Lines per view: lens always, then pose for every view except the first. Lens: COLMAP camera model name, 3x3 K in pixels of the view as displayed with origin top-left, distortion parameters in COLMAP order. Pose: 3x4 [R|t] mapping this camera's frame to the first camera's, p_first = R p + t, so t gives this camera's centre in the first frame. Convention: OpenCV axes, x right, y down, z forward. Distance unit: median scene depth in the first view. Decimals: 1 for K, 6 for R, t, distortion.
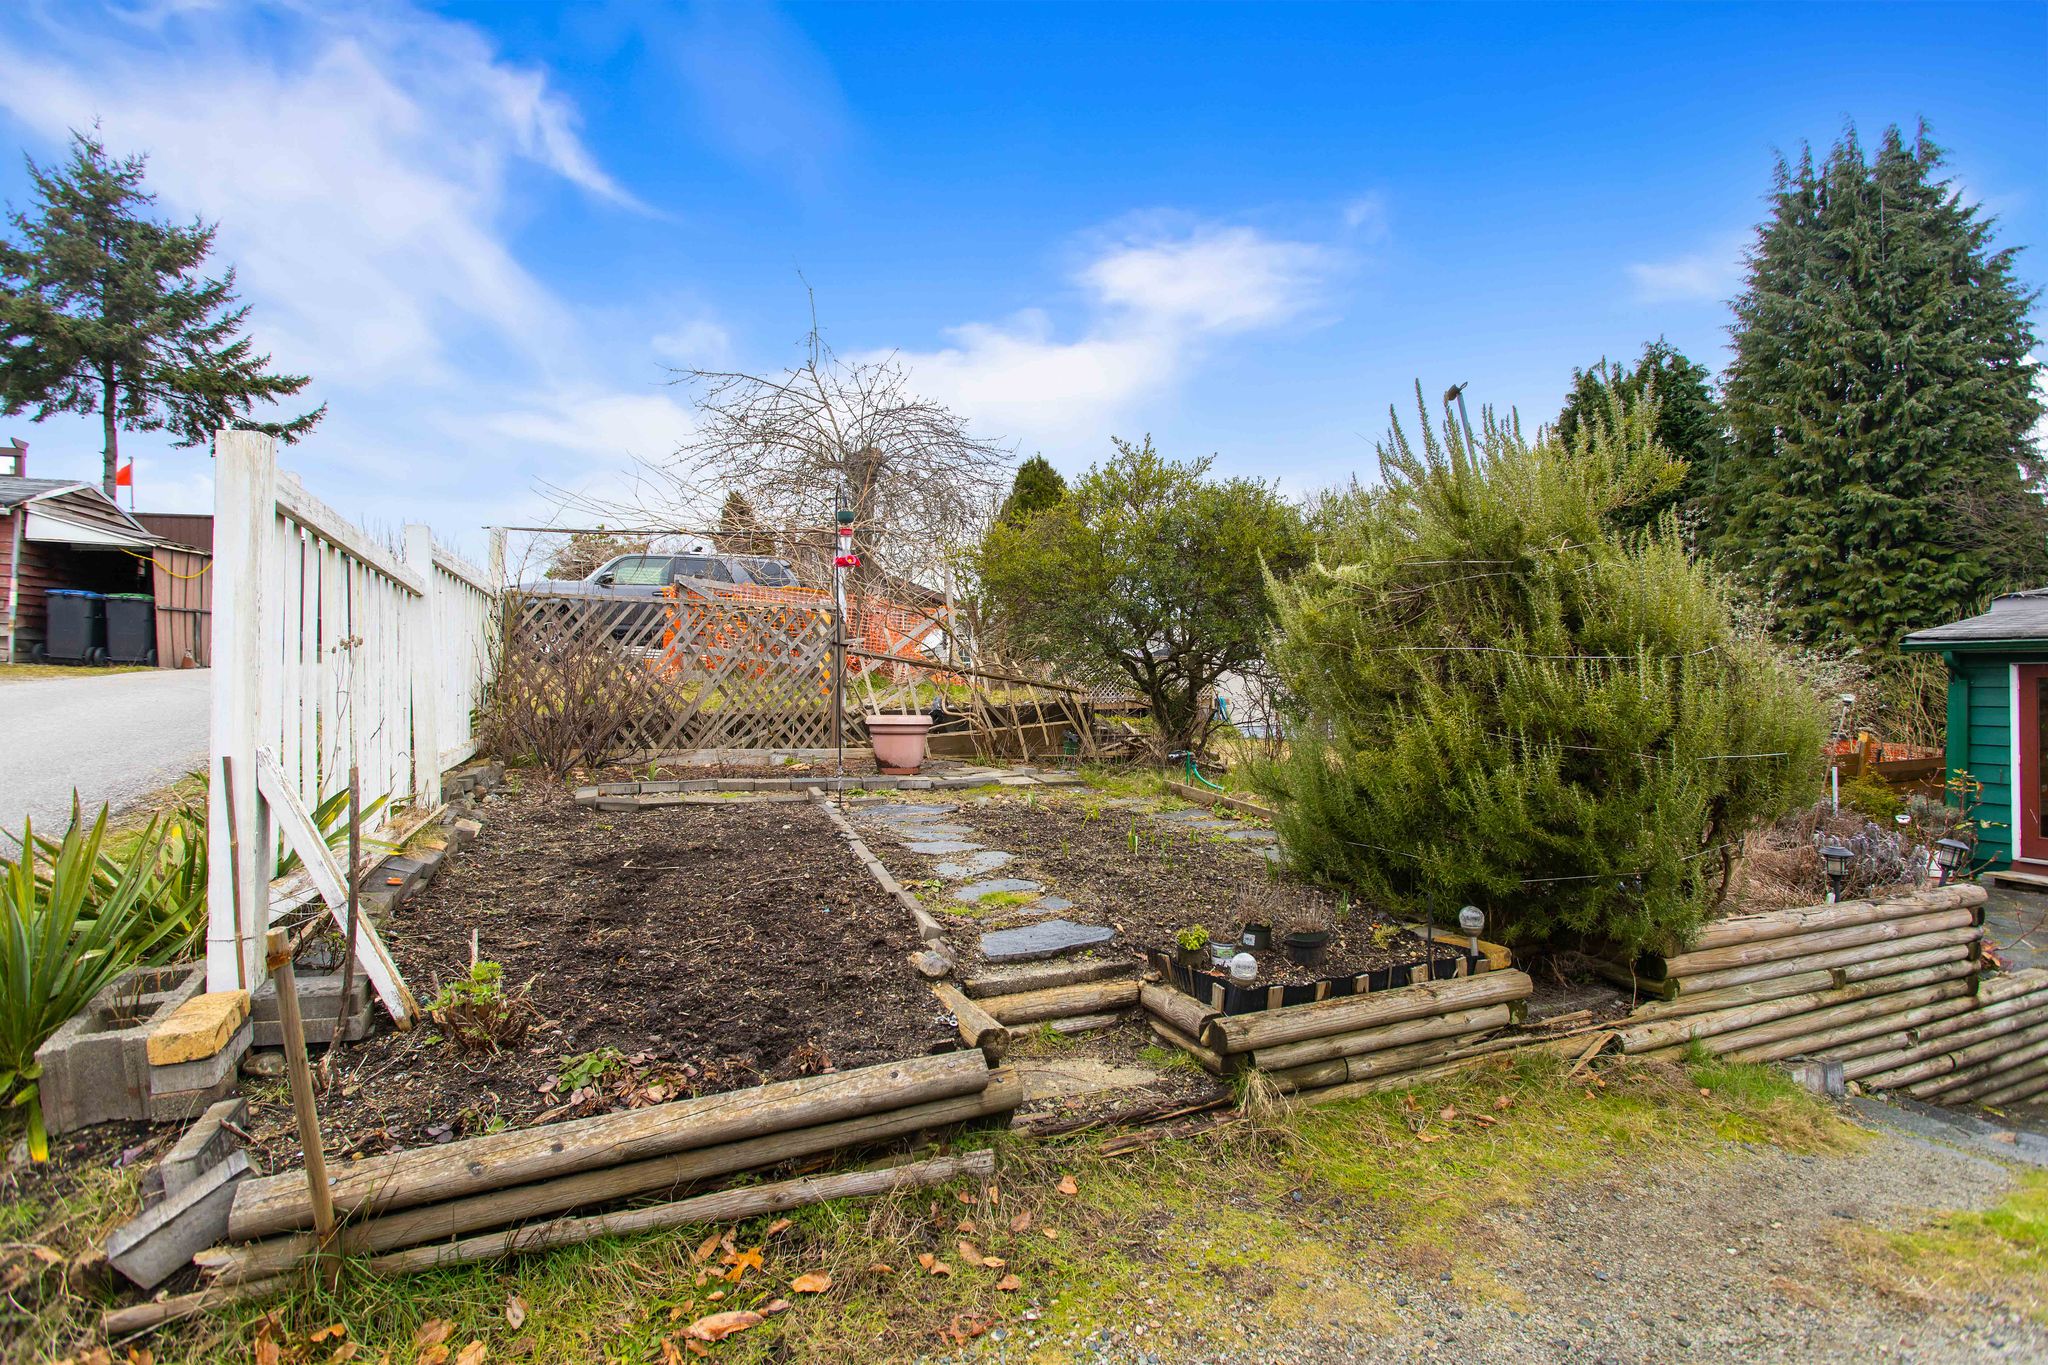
lens RADIAL K [[991.8, 0, 1034.1], [0, 991.8, 676.7], [0, 0, 1]] dist [0.016349, -0.003231]
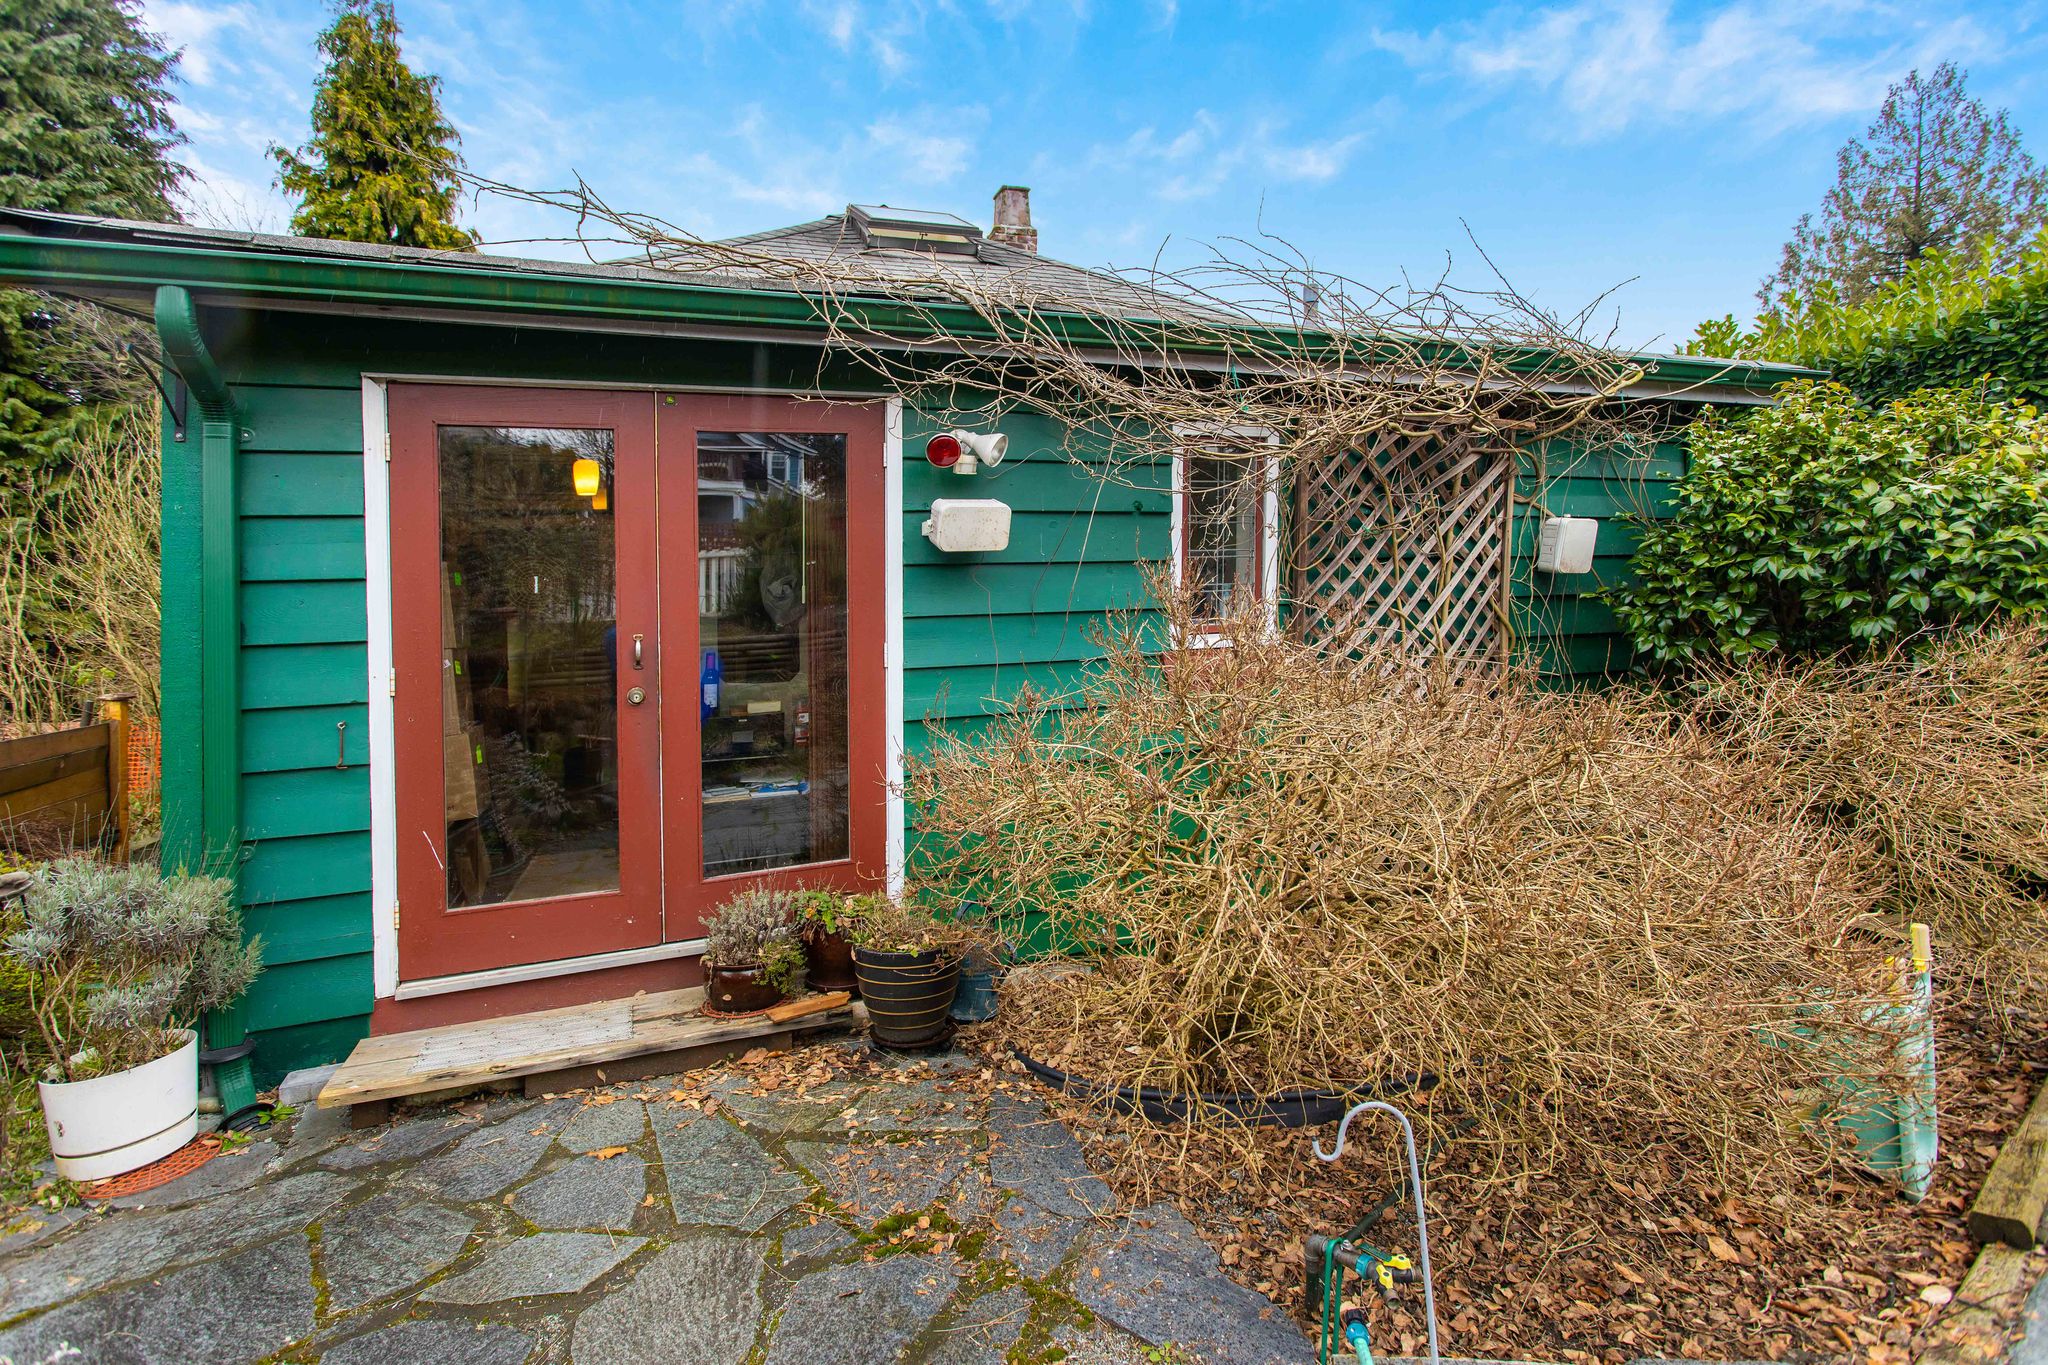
lens RADIAL K [[991.8, 0, 1073.9], [0, 991.8, 601.6], [0, 0, 1]] dist [0.016349, -0.003231]
pose [[0.028942, 0.015885, 0.999455, 0.307222], [0.035593, 0.999223, -0.016912, 0.032196], [-0.998947, 0.036063, 0.028355, 0.355616]]
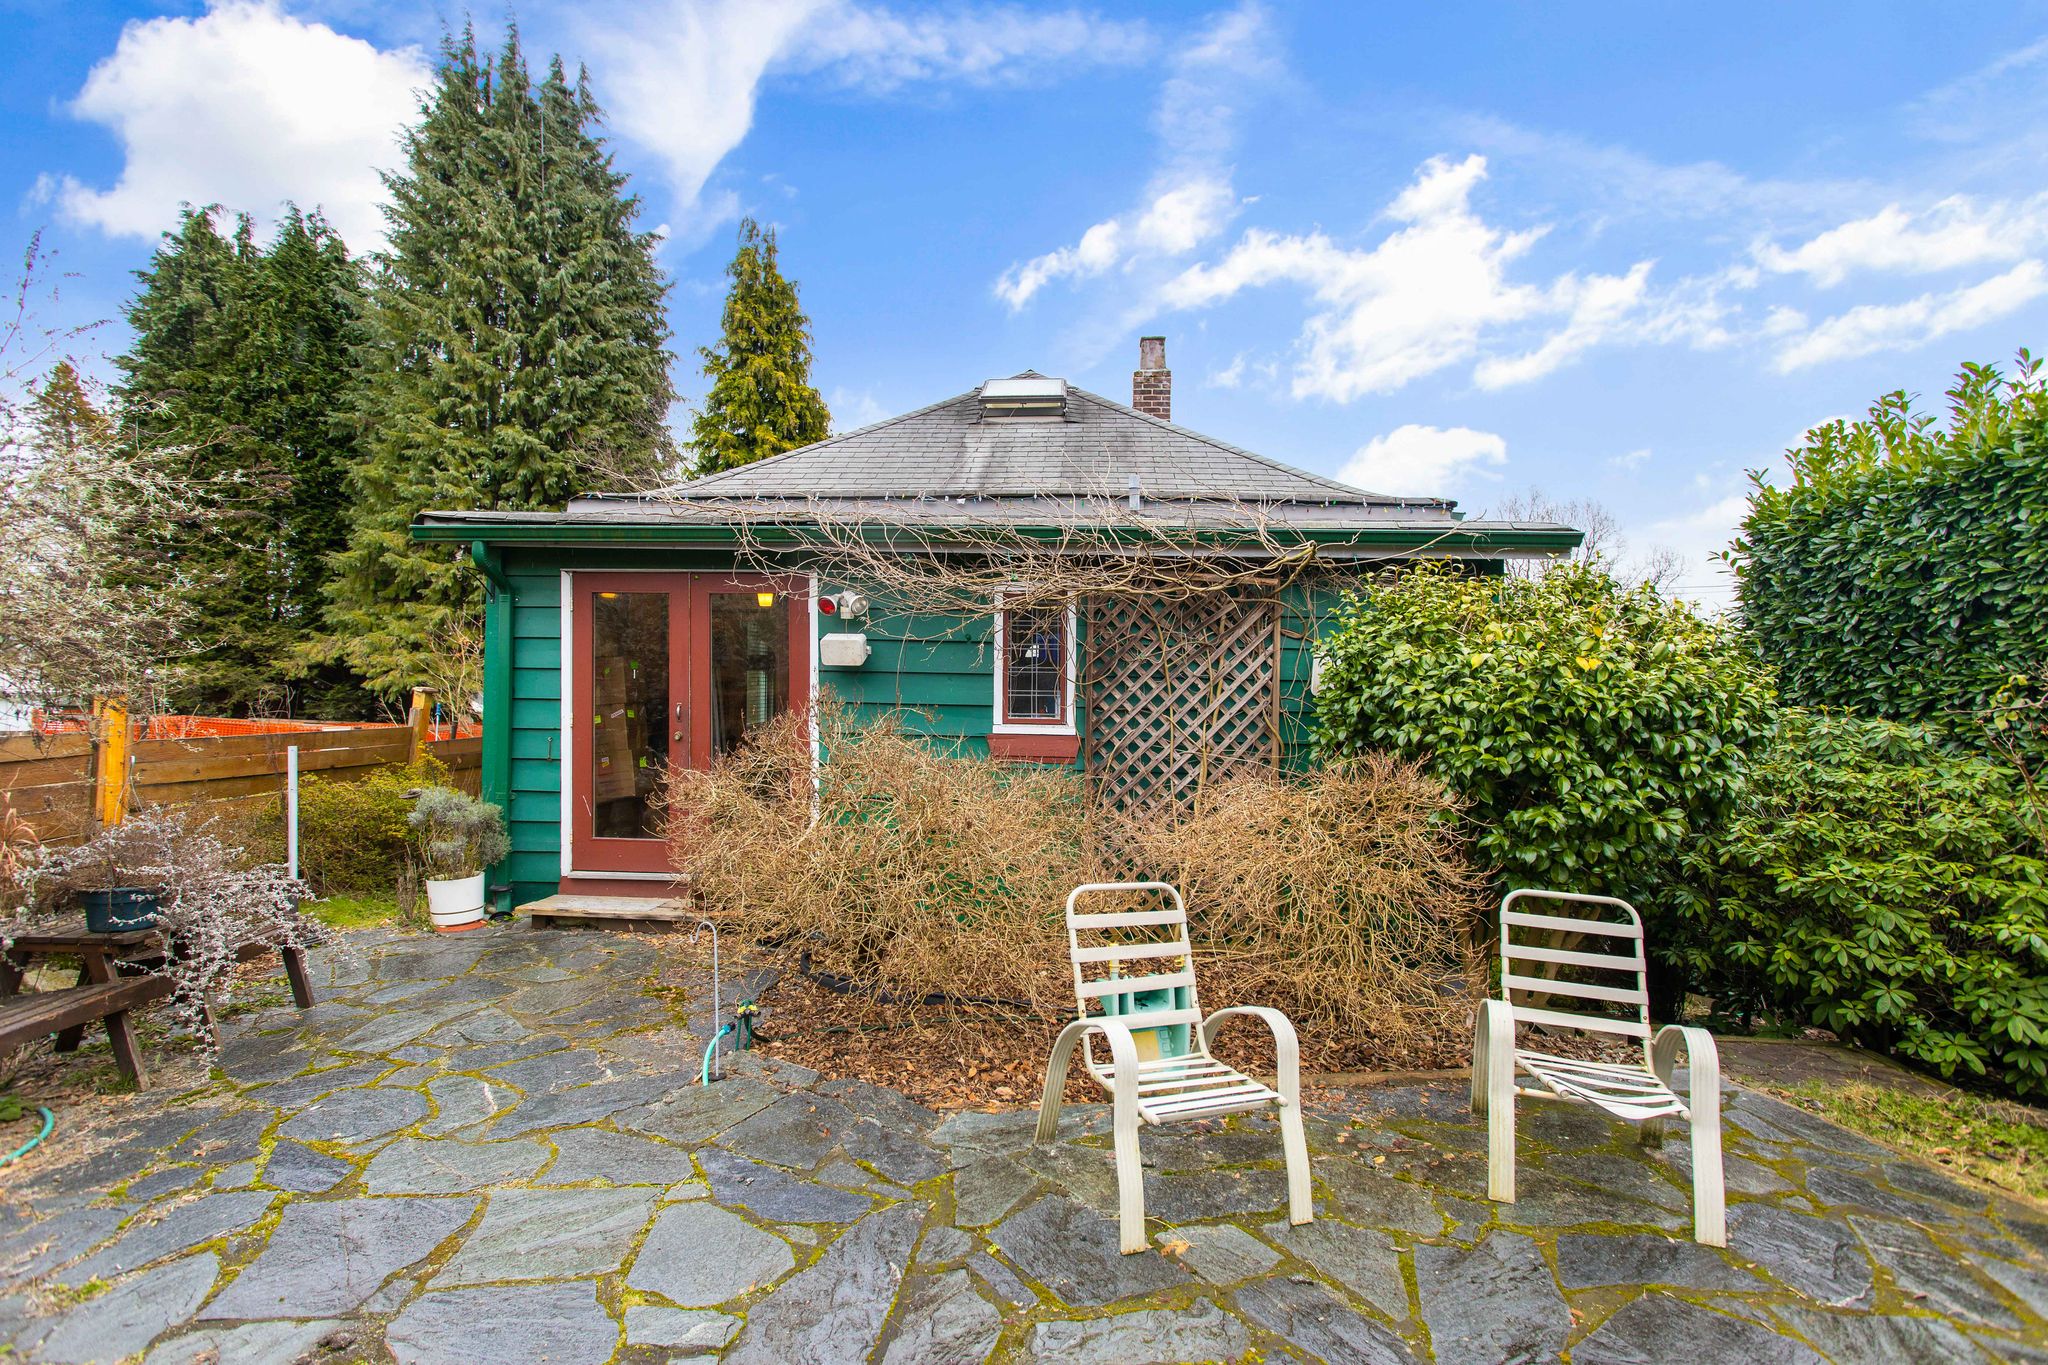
lens RADIAL K [[991.8, 0, 1032.1], [0, 991.8, 677.6], [0, 0, 1]] dist [0.016349, -0.003231]
pose [[0.441234, 0.014800, 0.897270, 0.246921], [-0.018013, 0.999809, -0.007633, 0.025213], [-0.897211, -0.012795, 0.441416, 0.208389]]
